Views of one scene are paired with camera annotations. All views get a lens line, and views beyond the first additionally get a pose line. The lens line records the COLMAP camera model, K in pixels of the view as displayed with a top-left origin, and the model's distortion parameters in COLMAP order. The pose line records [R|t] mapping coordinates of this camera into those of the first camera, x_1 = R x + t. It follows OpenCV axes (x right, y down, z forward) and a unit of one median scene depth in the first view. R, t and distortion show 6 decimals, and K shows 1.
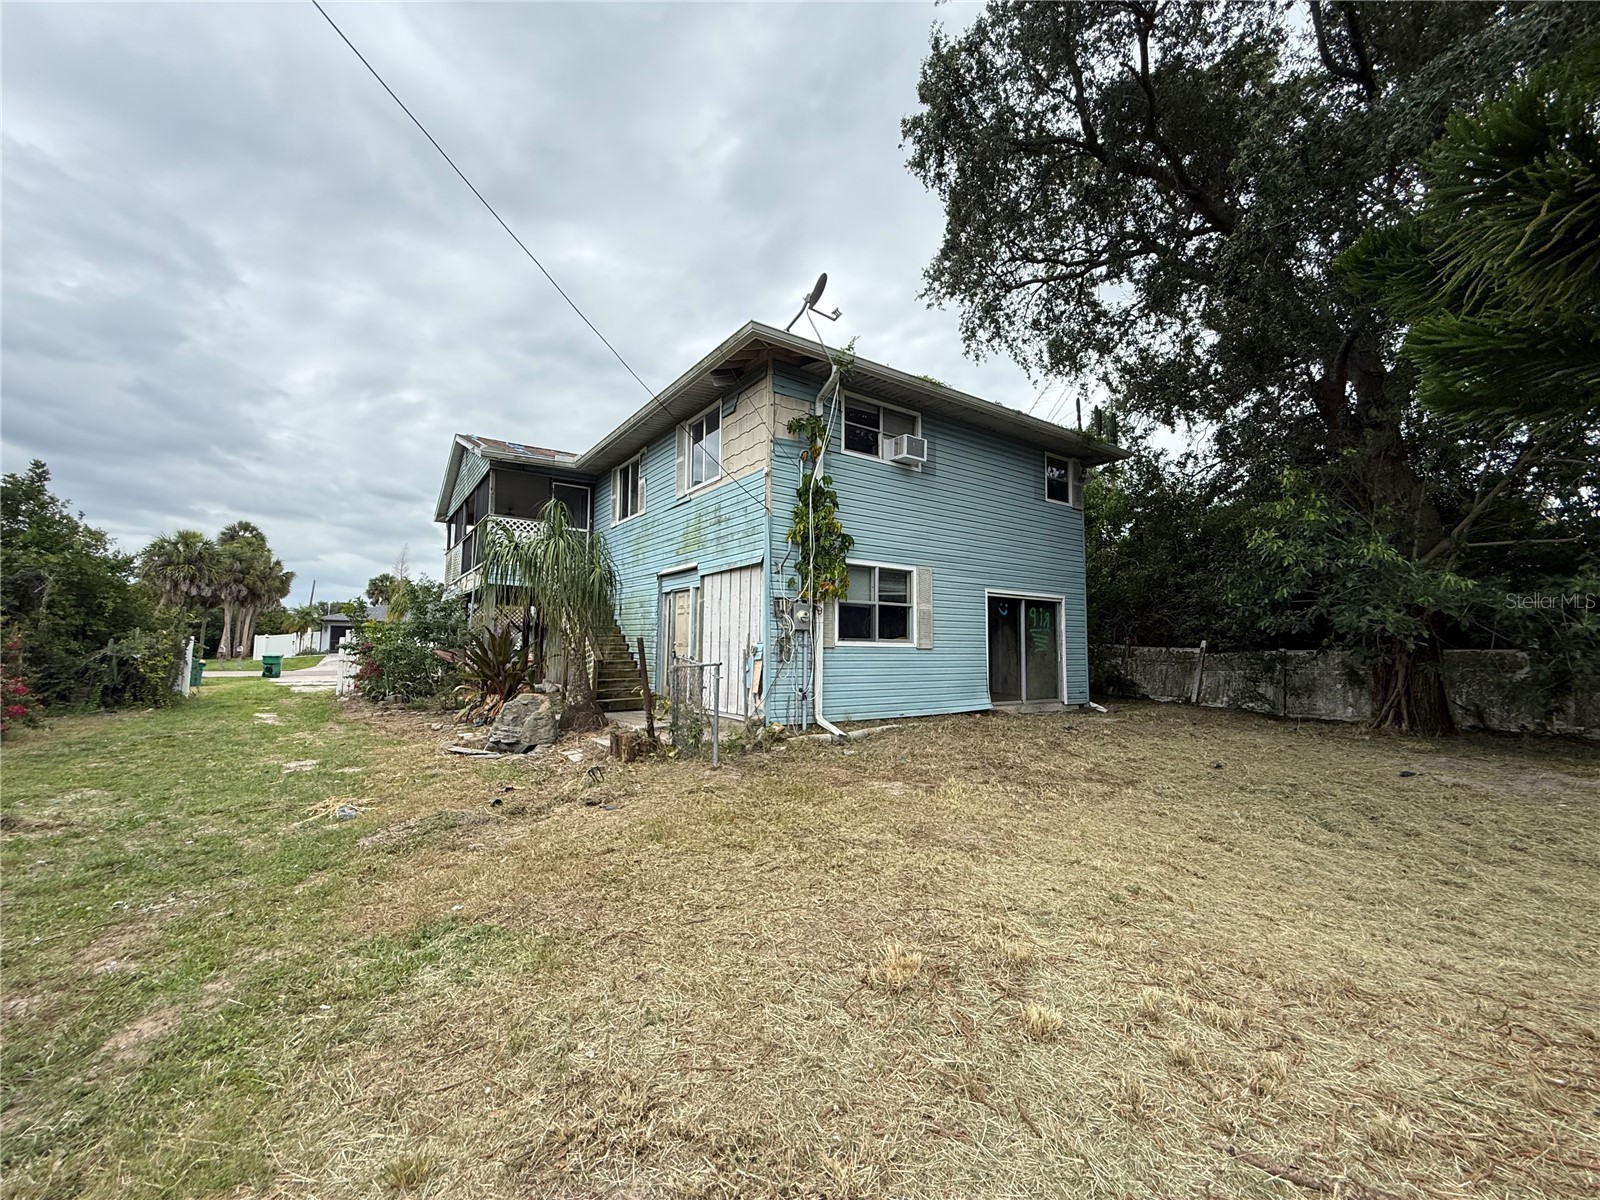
lens RADIAL K [[637.3, 0, 800.0], [0, 637.3, 600.0], [0, 0, 1]] dist [-0.001460, 0.000013]
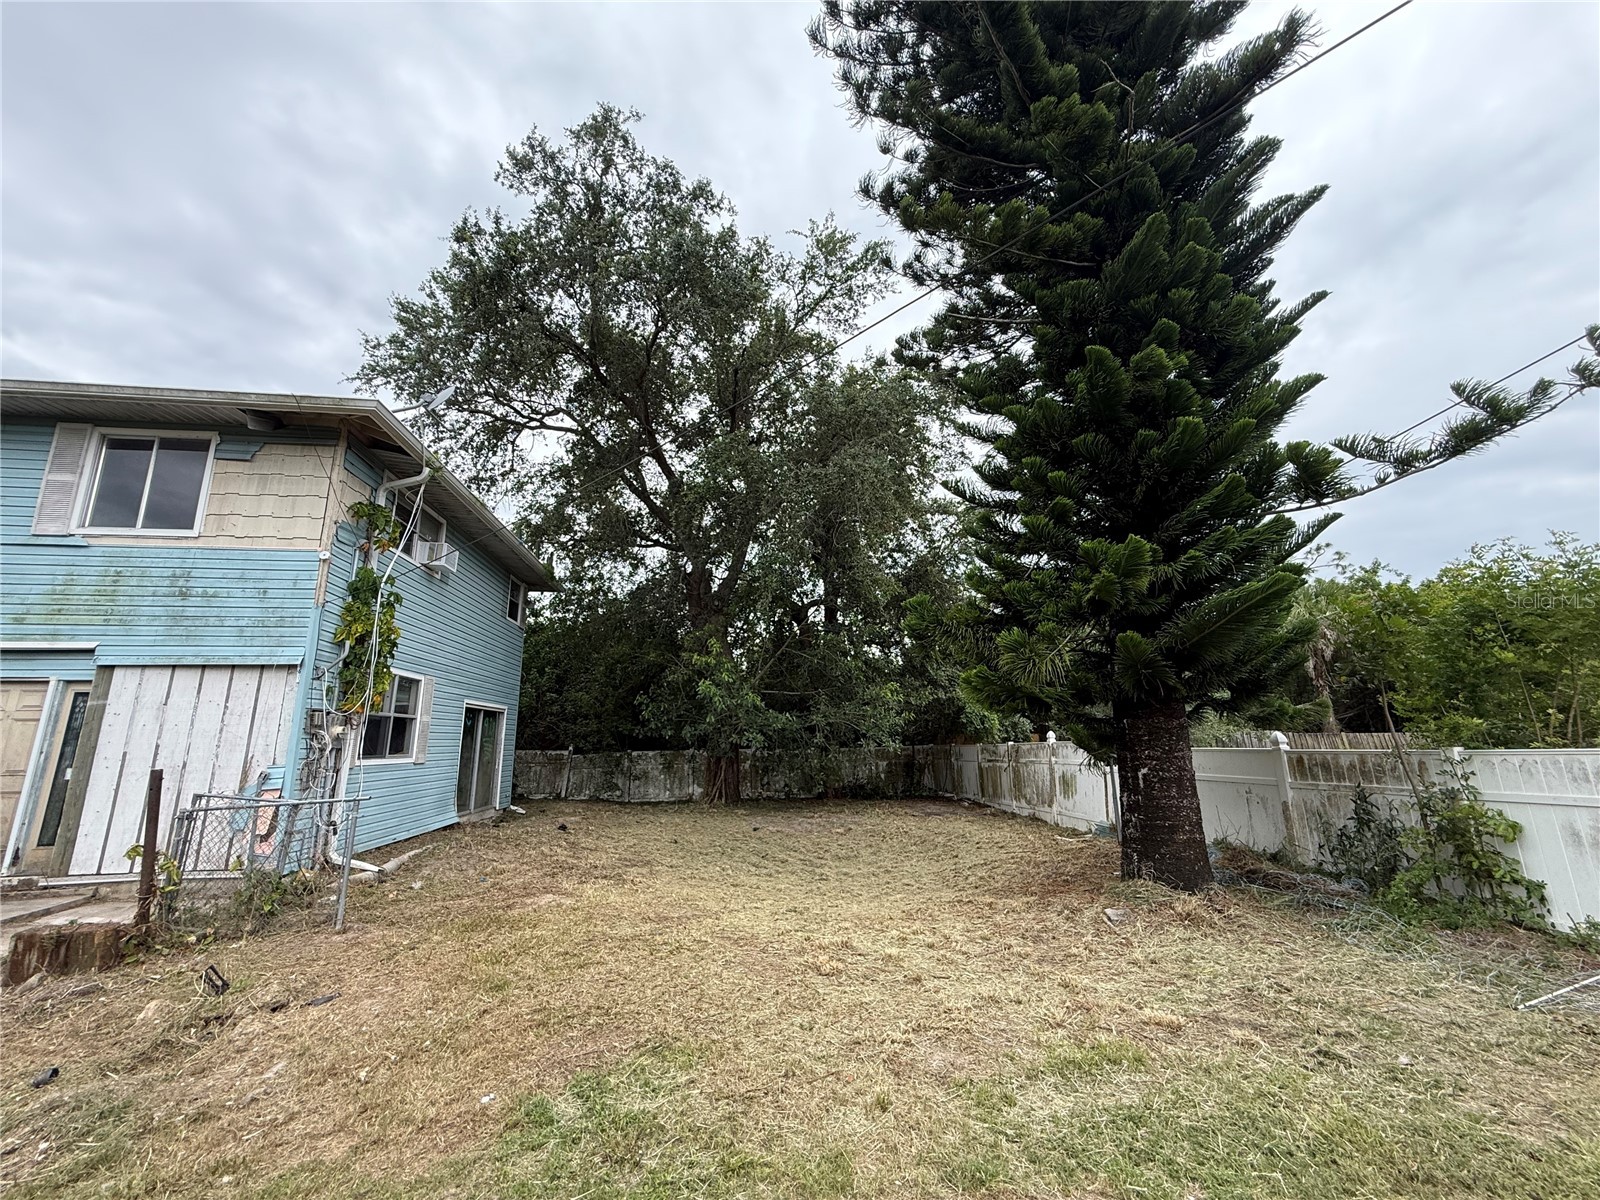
lens RADIAL K [[637.3, 0, 800.0], [0, 637.3, 600.0], [0, 0, 1]] dist [-0.001460, 0.000013]
pose [[0.462141, 0.179802, 0.868388, -0.436061], [-0.054642, 0.983143, -0.174483, -0.030241], [-0.885121, 0.033185, 0.464175, 0.052988]]
